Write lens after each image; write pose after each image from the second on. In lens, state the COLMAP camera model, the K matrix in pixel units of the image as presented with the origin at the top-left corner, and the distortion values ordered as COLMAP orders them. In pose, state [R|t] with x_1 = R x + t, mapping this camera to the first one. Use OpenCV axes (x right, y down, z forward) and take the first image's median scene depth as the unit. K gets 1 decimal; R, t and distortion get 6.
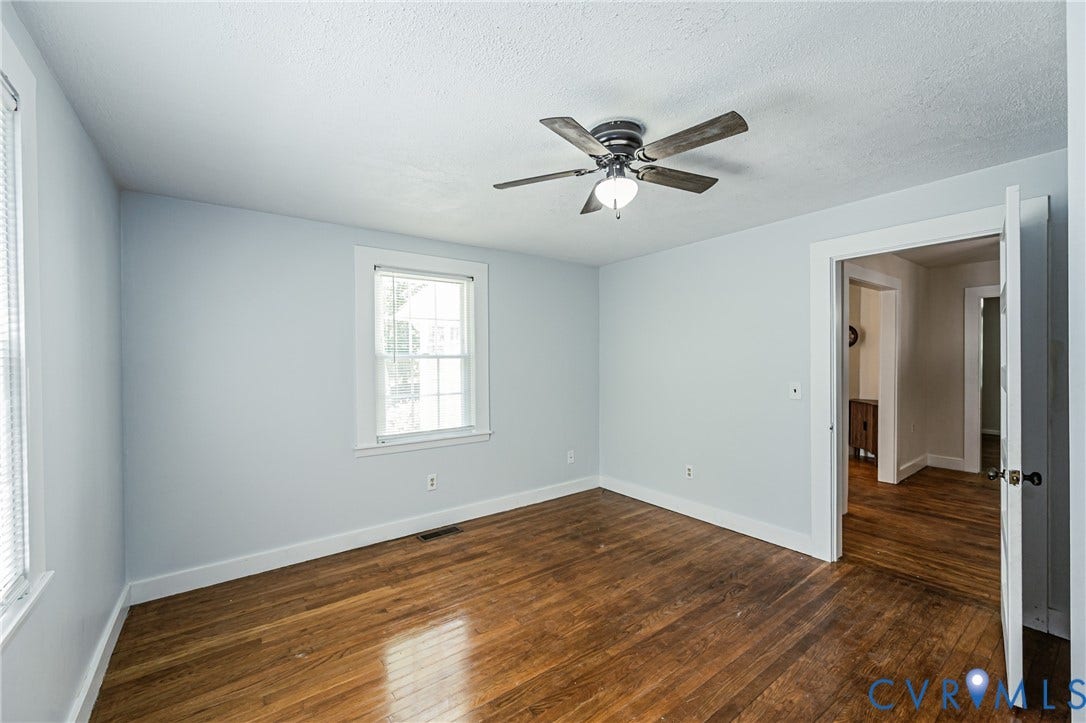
lens RADIAL K [[437.1, 0, 538.4], [0, 437.1, 360.7], [0, 0, 1]] dist [0.000241, -0.000233]
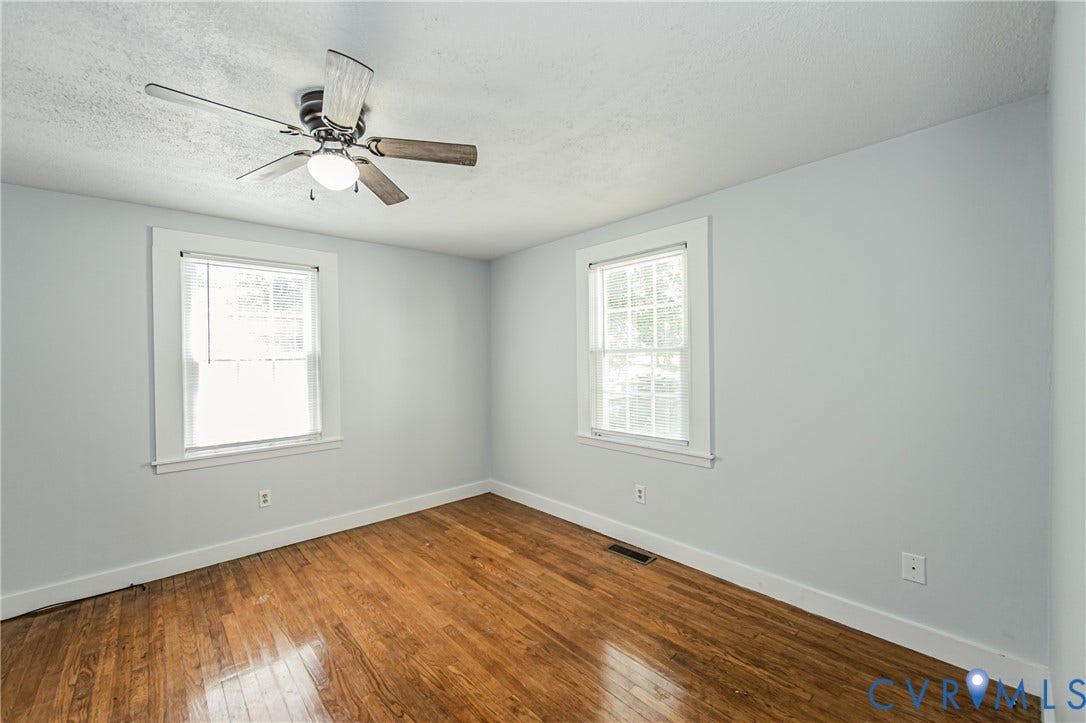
lens RADIAL K [[437.1, 0, 542.8], [0, 437.1, 355.5], [0, 0, 1]] dist [0.000241, -0.000233]
pose [[0.099485, 0.004336, -0.995030, 0.720000], [0.010509, 0.999930, 0.005408, -0.006326], [0.994984, -0.010995, 0.099432, 0.860462]]
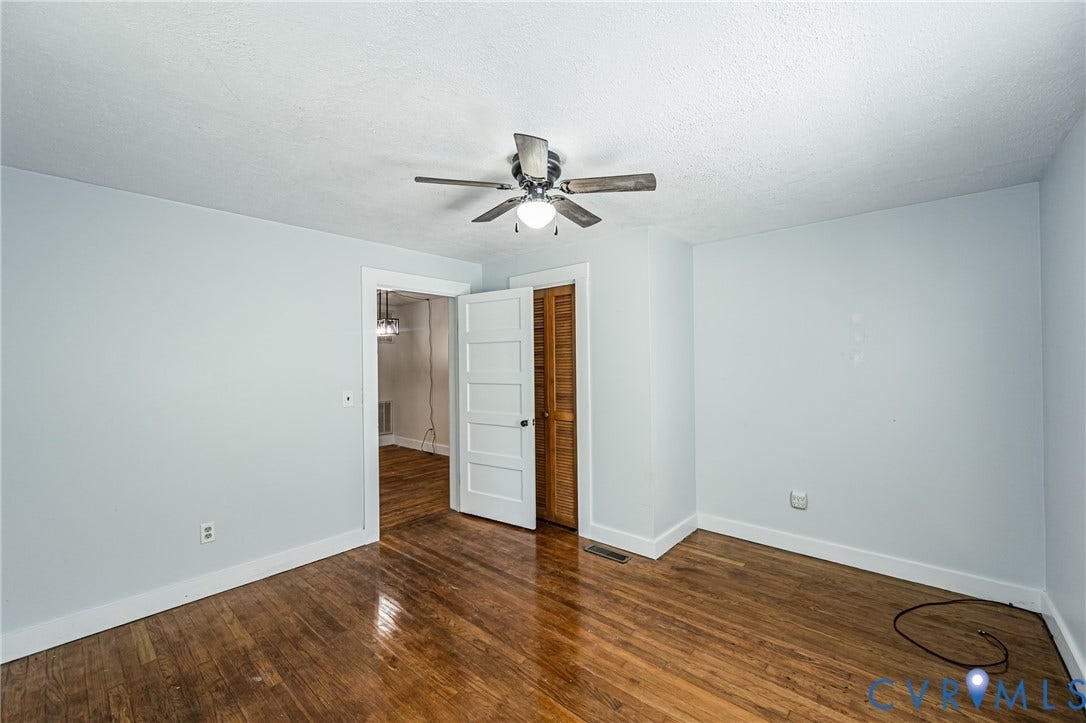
lens RADIAL K [[437.1, 0, 536.2], [0, 437.1, 358.1], [0, 0, 1]] dist [0.000241, -0.000233]
pose [[-0.199805, 0.024170, 0.979538, -0.569989], [0.016978, 0.999631, -0.021203, 0.000284], [-0.979689, 0.012394, -0.200142, 0.788741]]
